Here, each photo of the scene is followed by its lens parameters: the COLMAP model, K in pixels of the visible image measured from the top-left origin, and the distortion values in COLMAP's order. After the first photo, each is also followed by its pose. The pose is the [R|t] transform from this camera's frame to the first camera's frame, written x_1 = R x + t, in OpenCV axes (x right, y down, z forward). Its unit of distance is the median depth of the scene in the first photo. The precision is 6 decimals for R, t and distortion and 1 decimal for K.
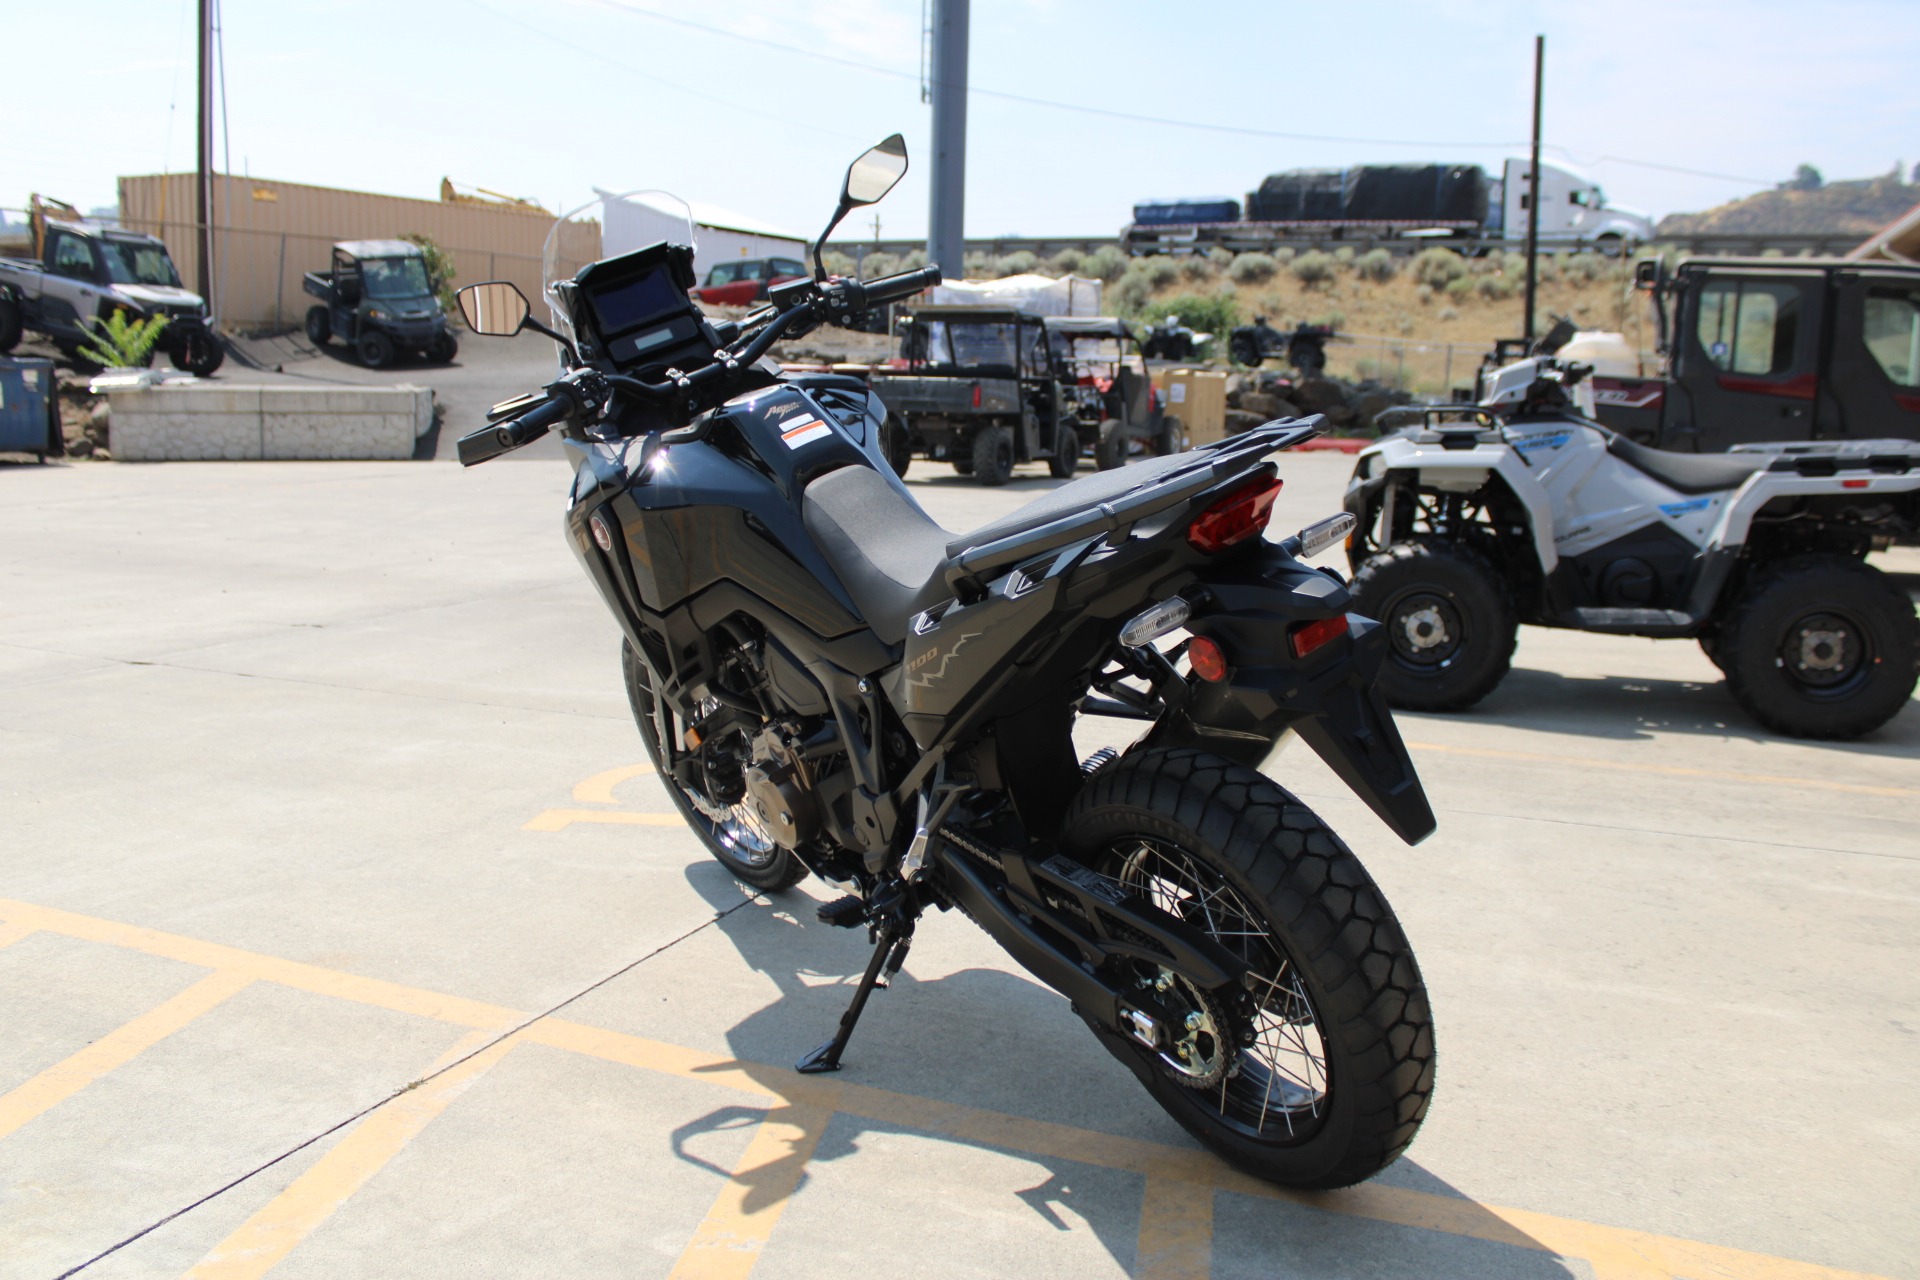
lens RADIAL K [[1644.7, 0, 968.0], [0, 1644.7, 630.2], [0, 0, 1]] dist [-0.165253, 0.151121]
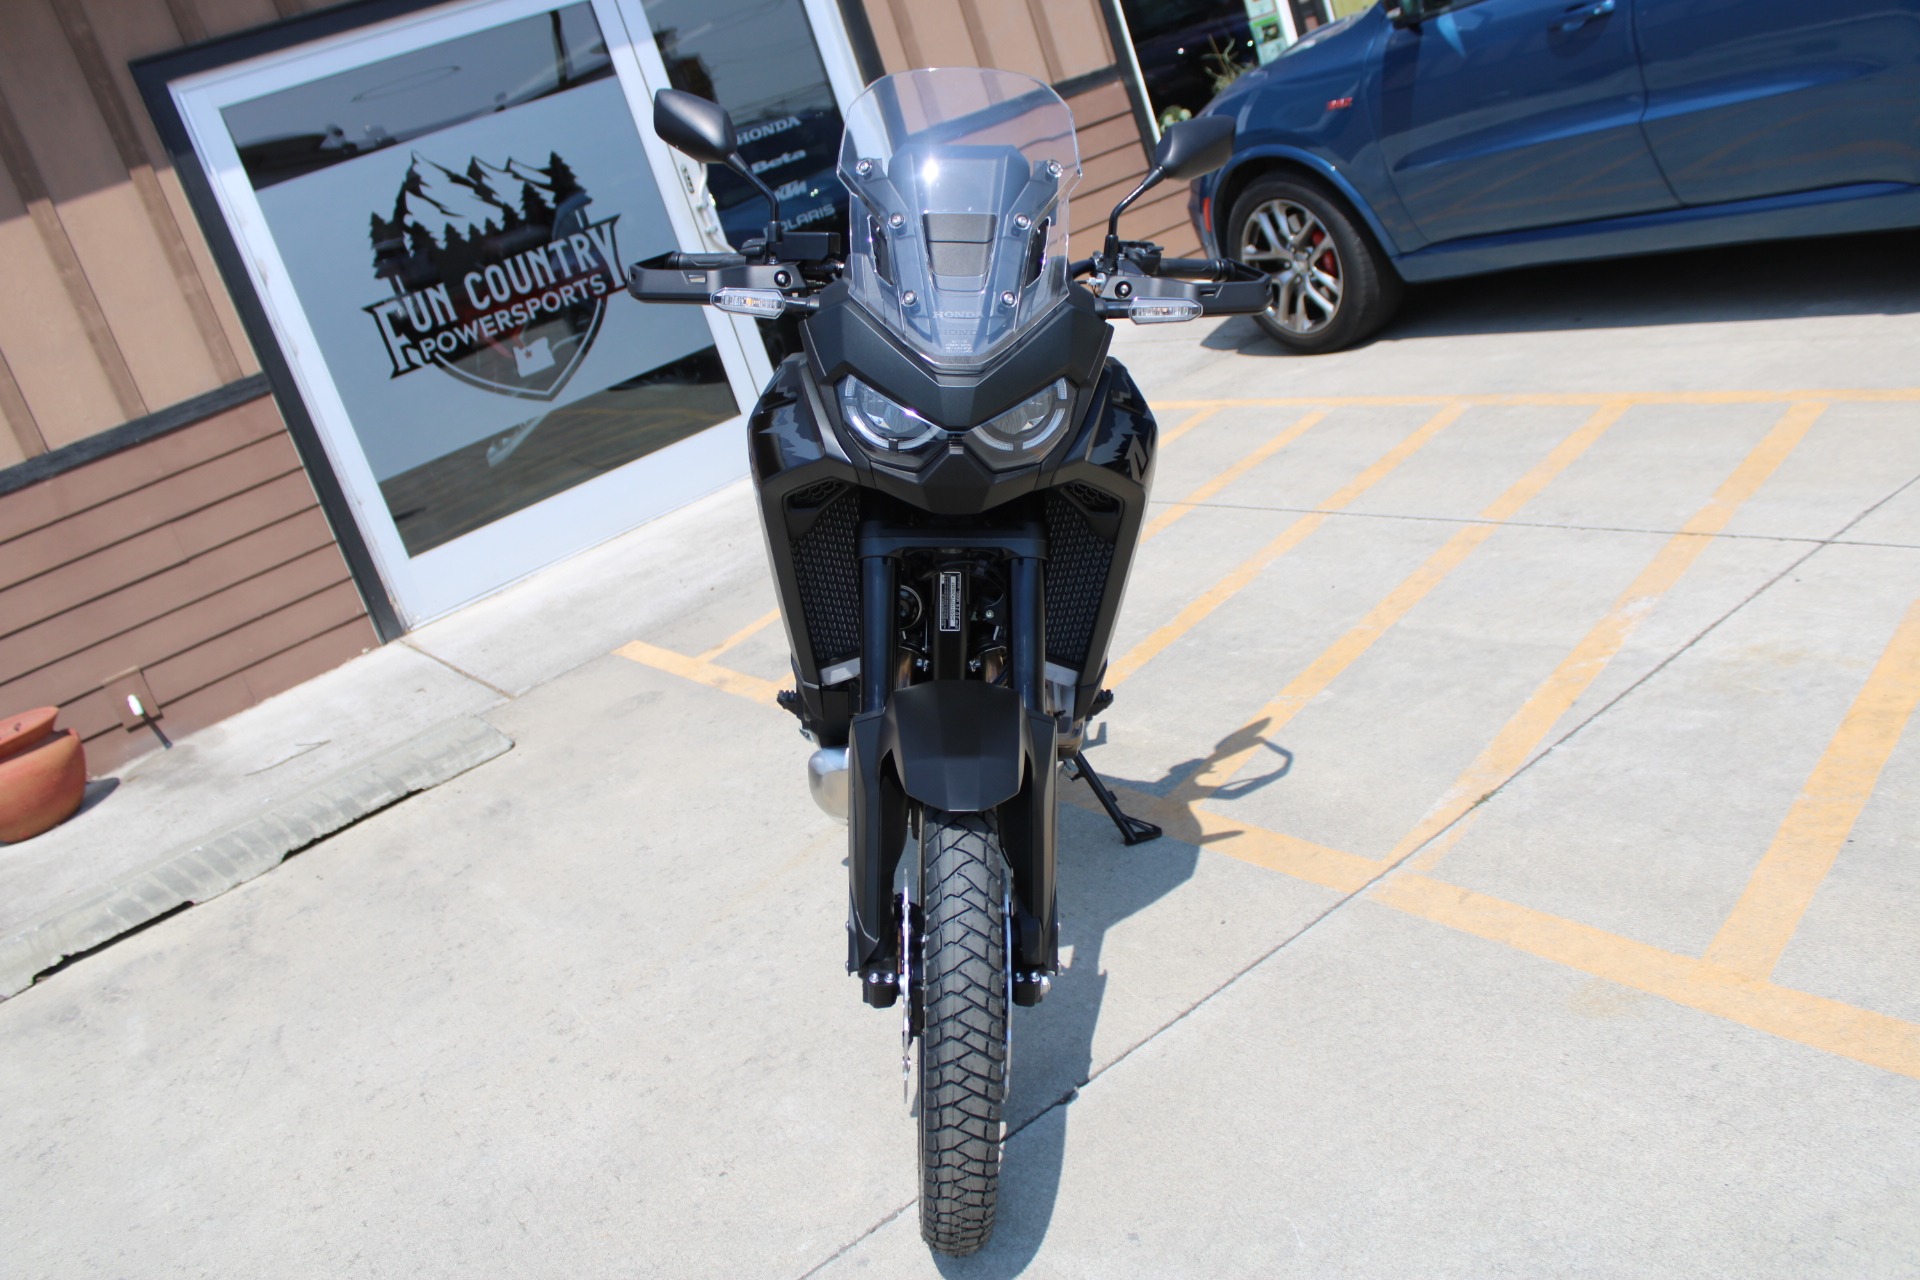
lens RADIAL K [[1640.9, 0, 959.1], [0, 1640.9, 615.0], [0, 0, 1]] dist [-0.148548, 0.130896]
pose [[-0.790383, 0.064347, 0.609224, -0.197447], [0.380967, 0.830414, 0.406543, -0.107827], [-0.479748, 0.553419, -0.680859, 0.492503]]
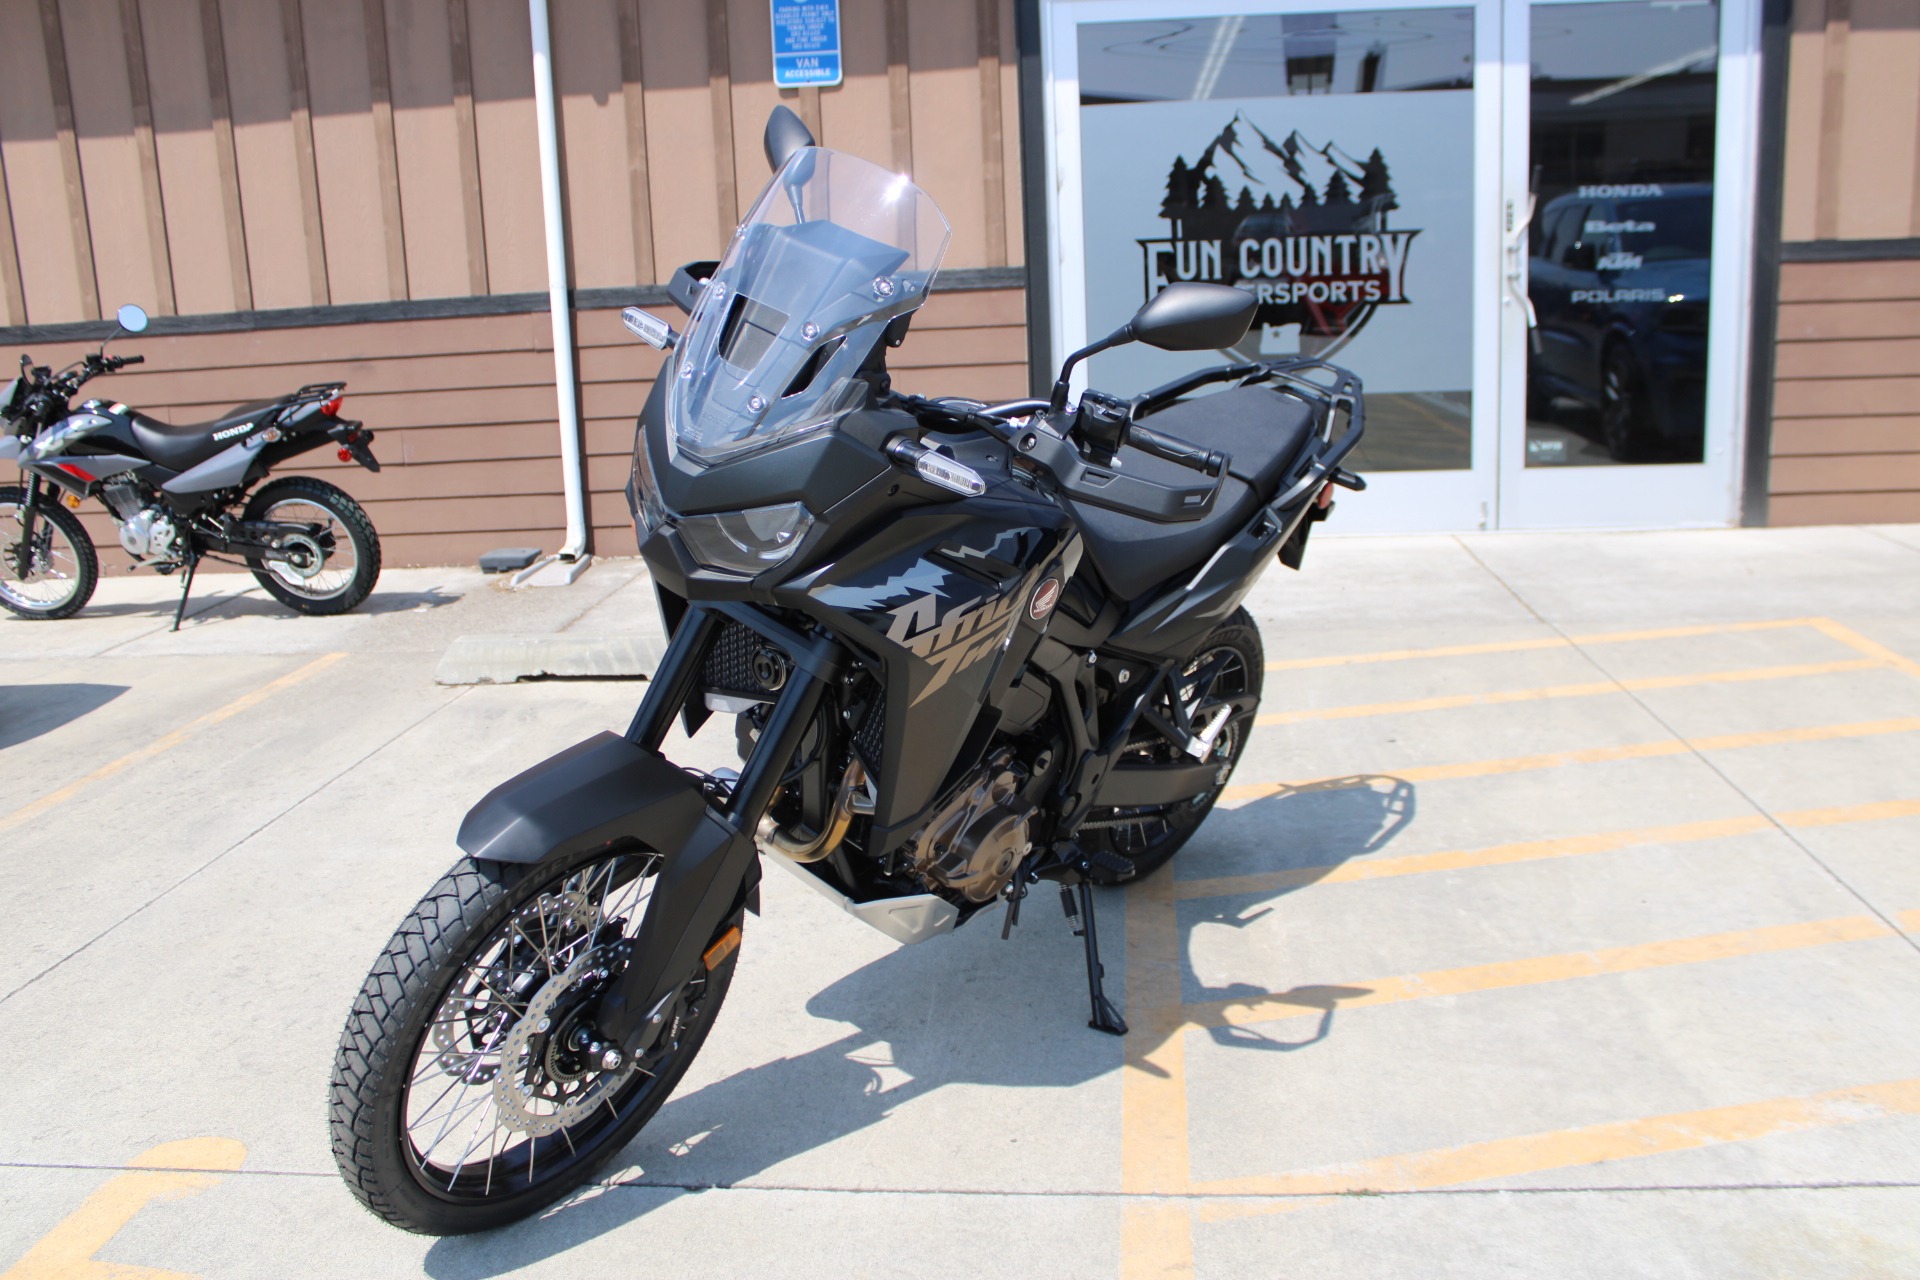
lens RADIAL K [[1644.7, 0, 968.0], [0, 1644.7, 630.2], [0, 0, 1]] dist [-0.165253, 0.151121]
pose [[-0.301023, -0.205088, 0.931302, -0.276839], [0.186123, 0.945183, 0.268305, -0.076459], [-0.935277, 0.254103, -0.246350, 0.356341]]
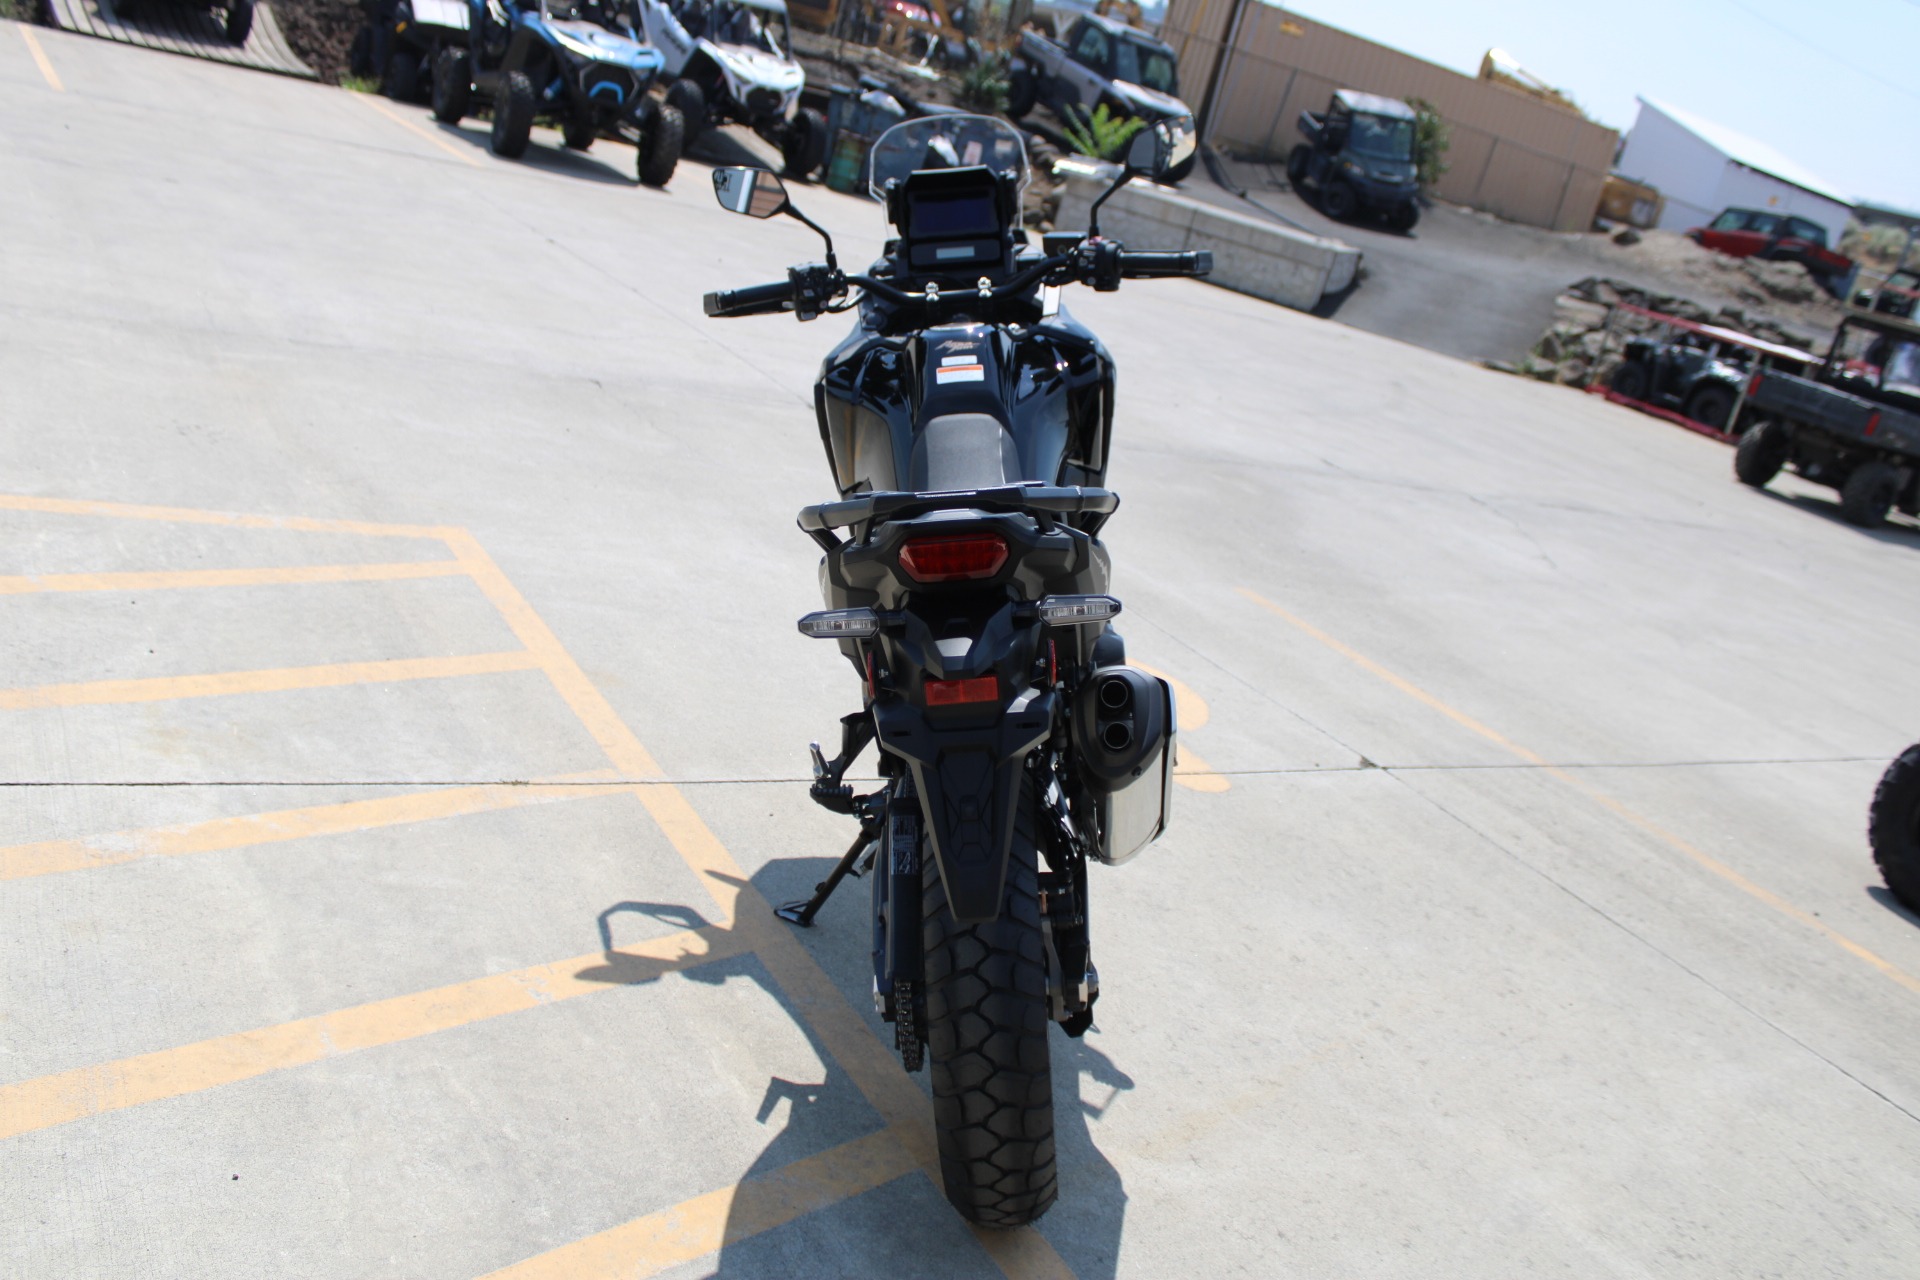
lens RADIAL K [[1644.7, 0, 968.0], [0, 1644.7, 630.2], [0, 0, 1]] dist [-0.165253, 0.151121]
pose [[0.794952, 0.358085, -0.489722, 0.135264], [-0.319608, 0.933315, 0.163628, -0.038725], [0.515657, 0.026443, 0.856387, 0.025167]]
